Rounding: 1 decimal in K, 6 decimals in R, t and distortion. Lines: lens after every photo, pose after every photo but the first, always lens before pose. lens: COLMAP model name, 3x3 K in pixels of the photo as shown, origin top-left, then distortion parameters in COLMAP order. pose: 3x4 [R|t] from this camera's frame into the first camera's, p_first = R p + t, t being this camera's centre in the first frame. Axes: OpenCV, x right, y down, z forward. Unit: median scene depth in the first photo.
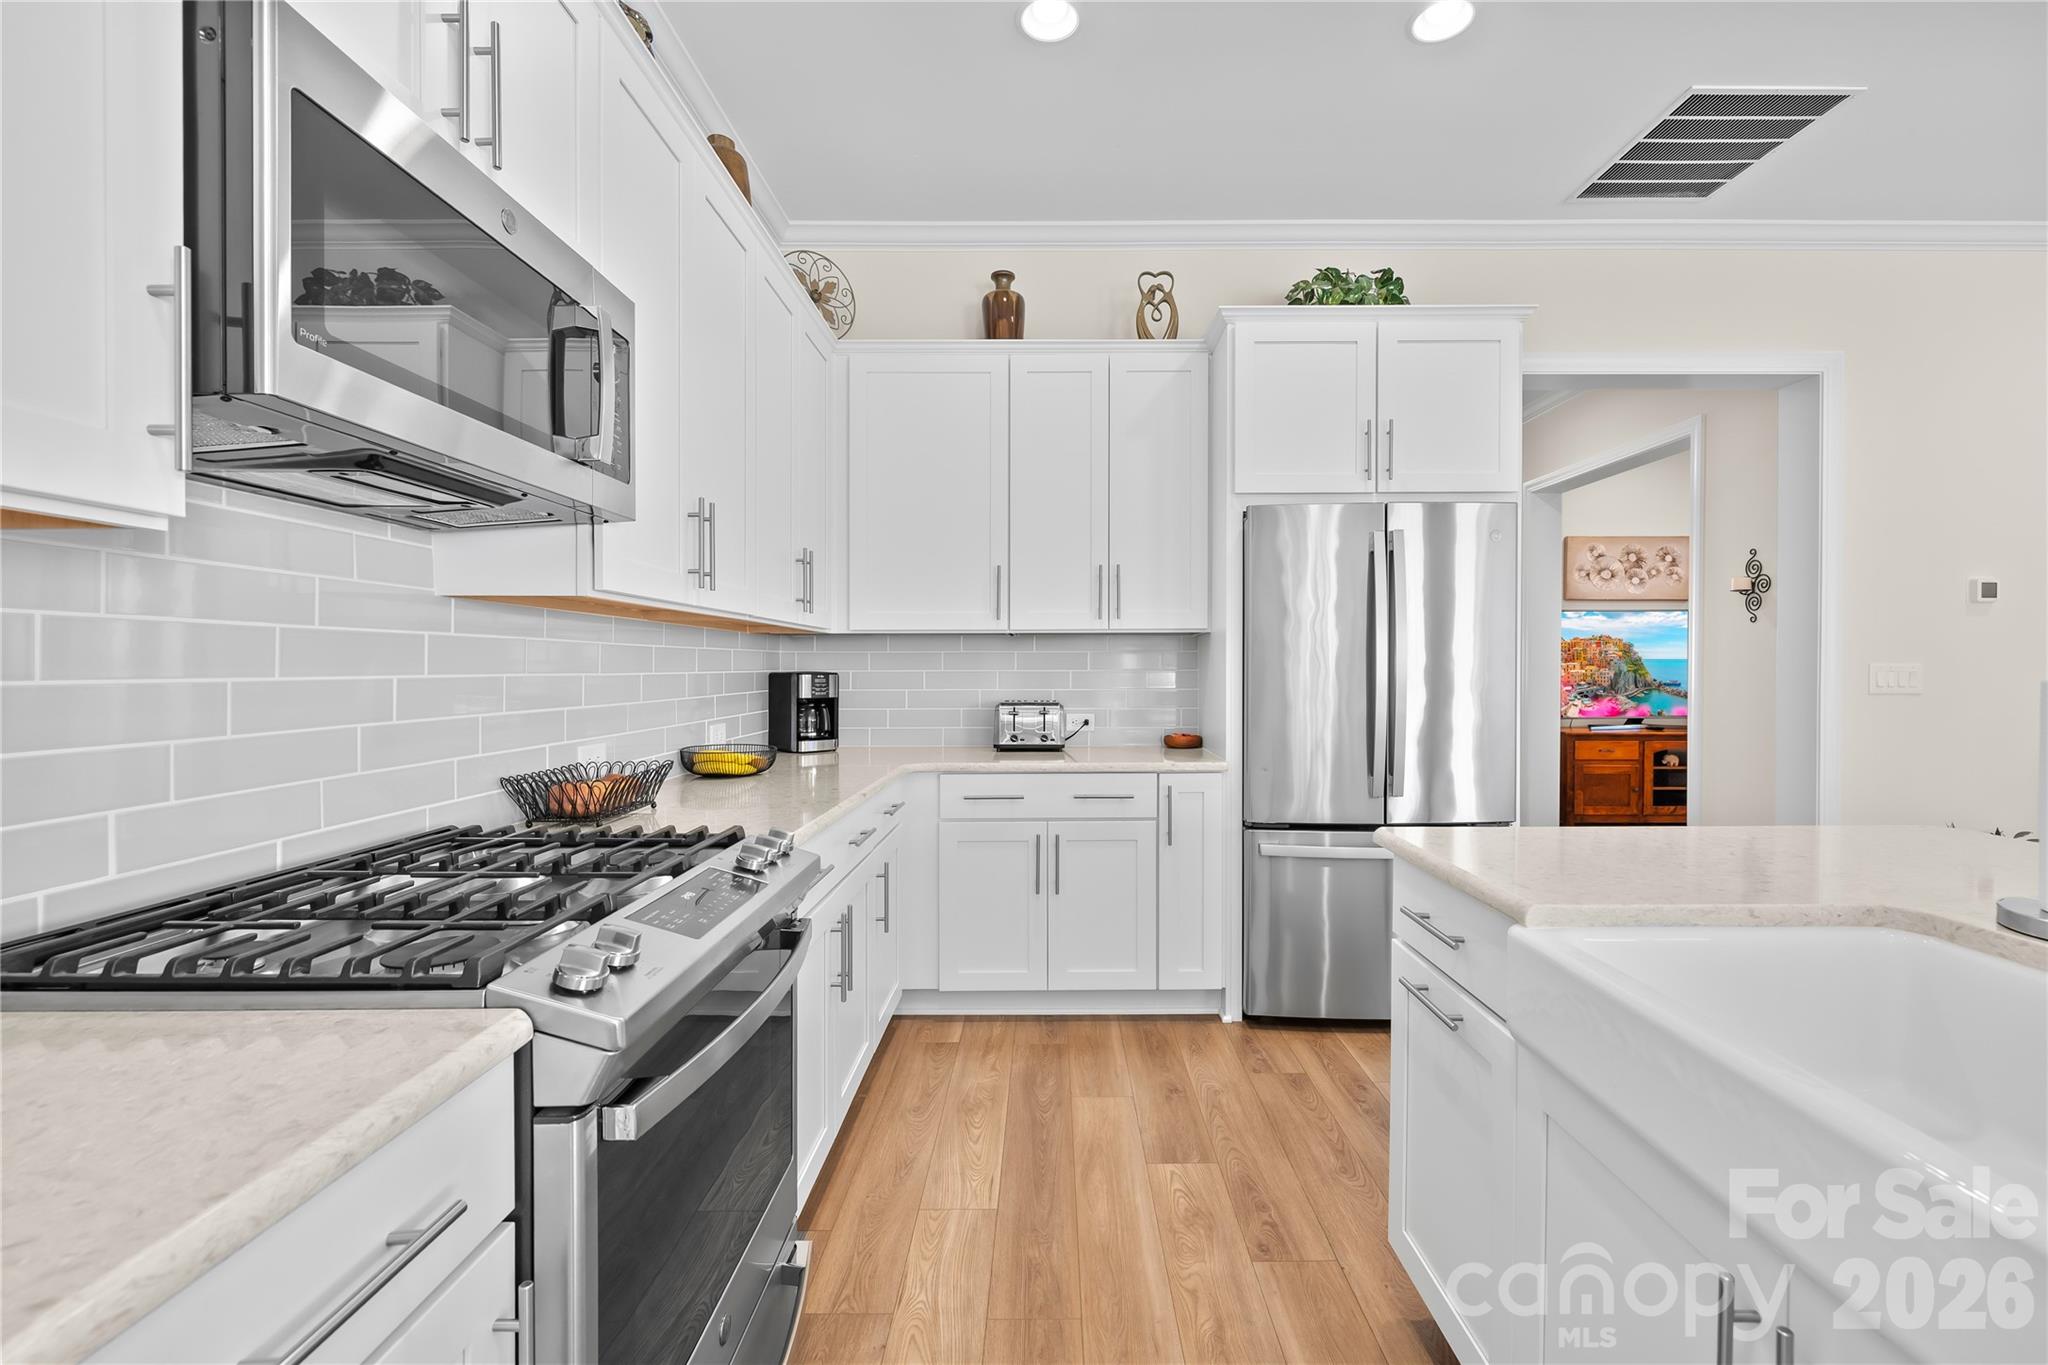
lens RADIAL K [[870.4, 0, 1031.5], [0, 870.4, 677.0], [0, 0, 1]] dist [-0.003672, 0.000576]
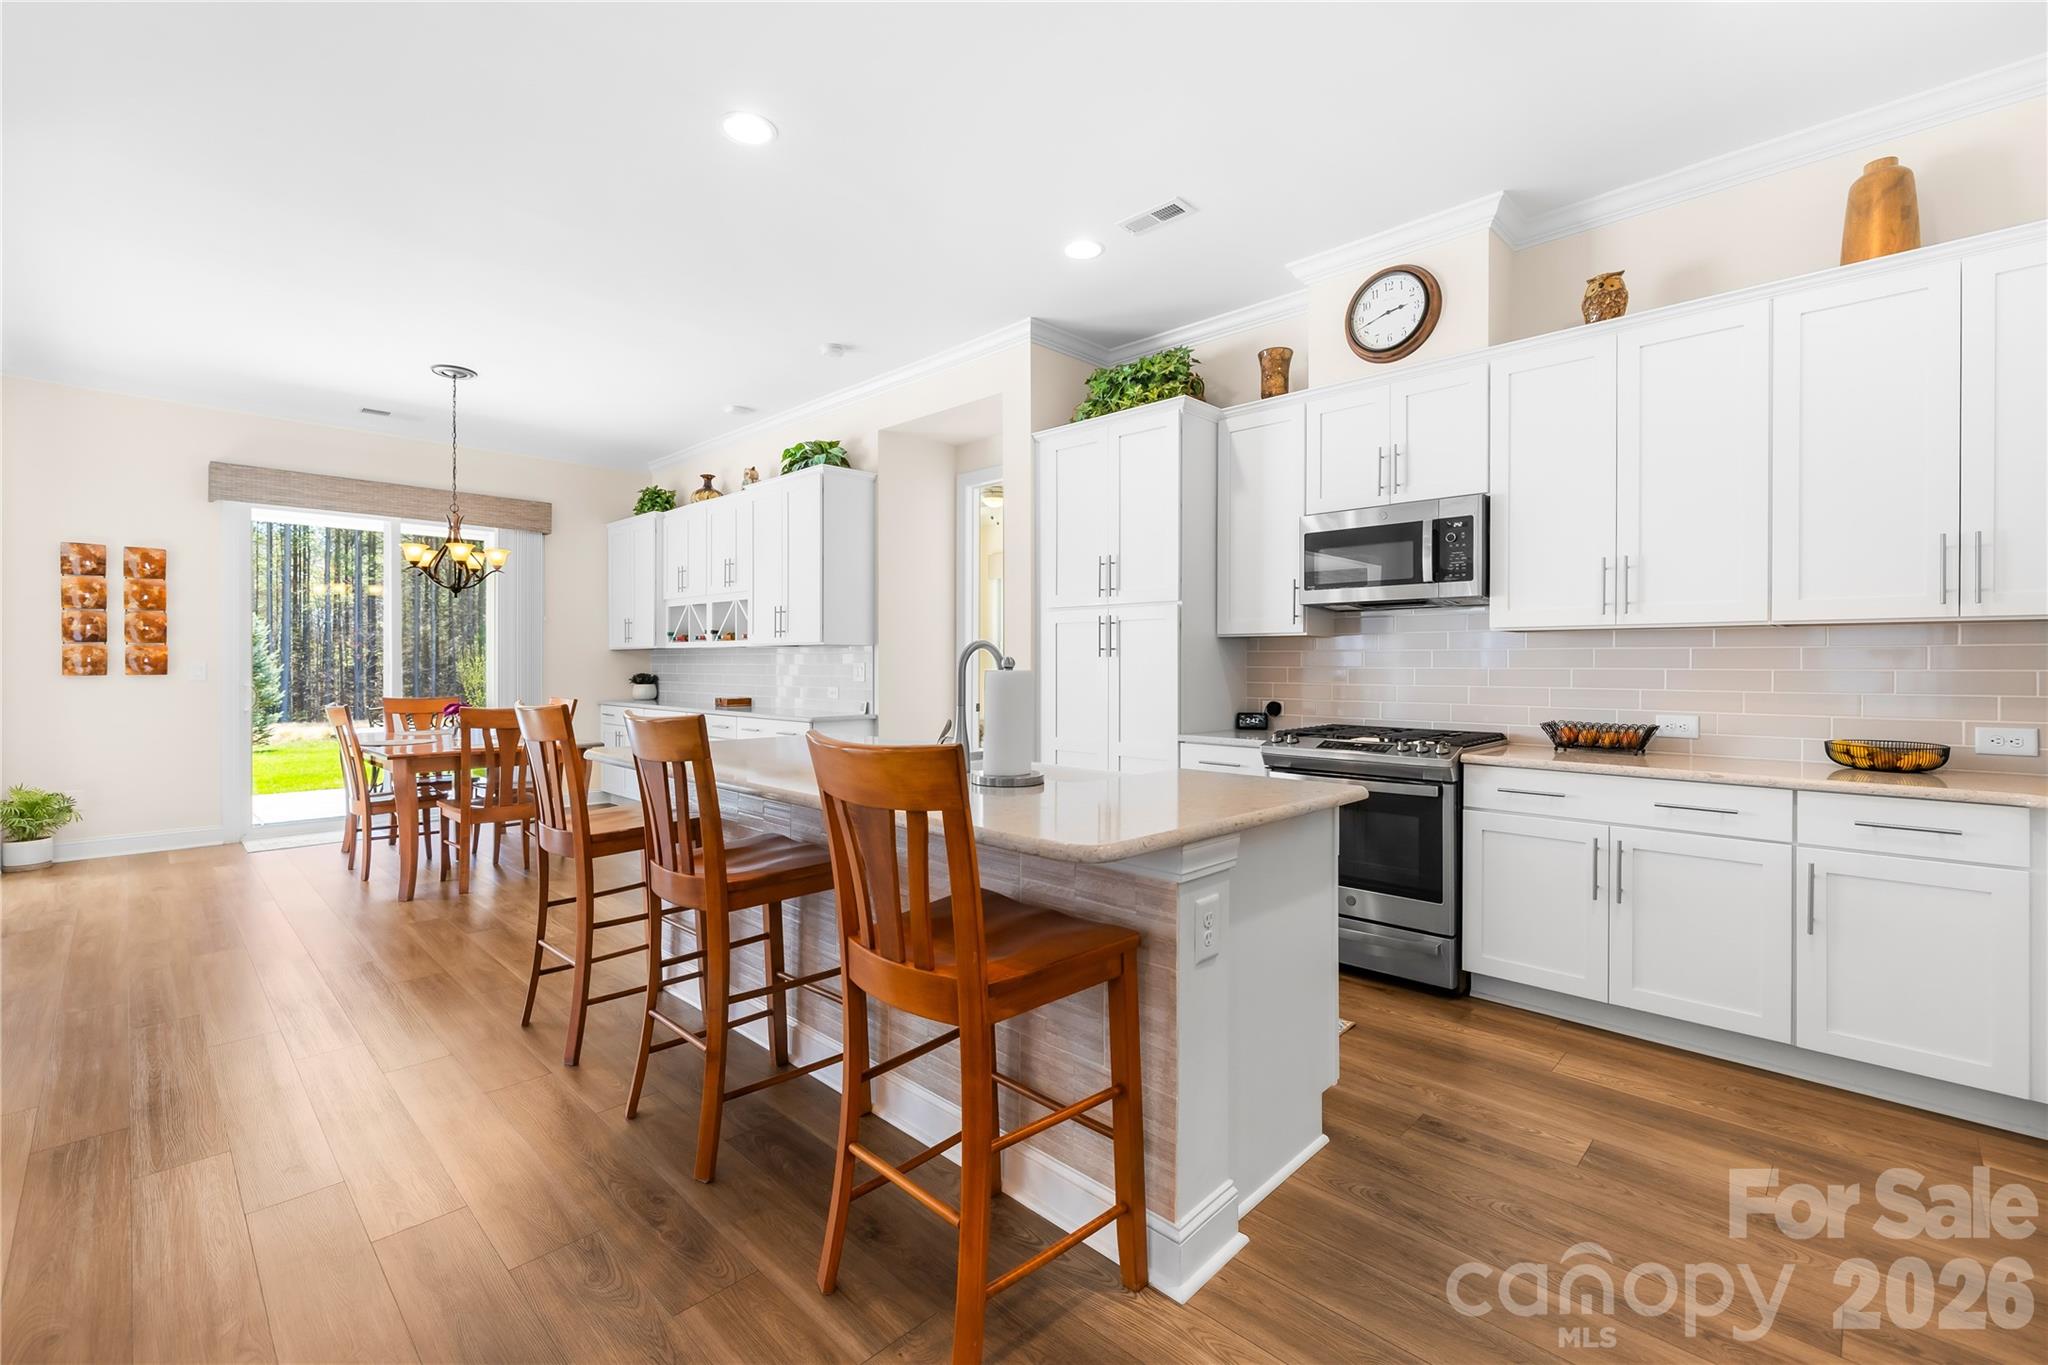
lens RADIAL K [[870.4, 0, 1016.9], [0, 870.4, 659.1], [0, 0, 1]] dist [-0.003672, 0.000576]
pose [[-0.688050, -0.001882, -0.725661, 1.388908], [-0.006774, 0.999970, 0.003829, -0.012160], [0.725632, 0.007550, -0.688042, 1.237763]]
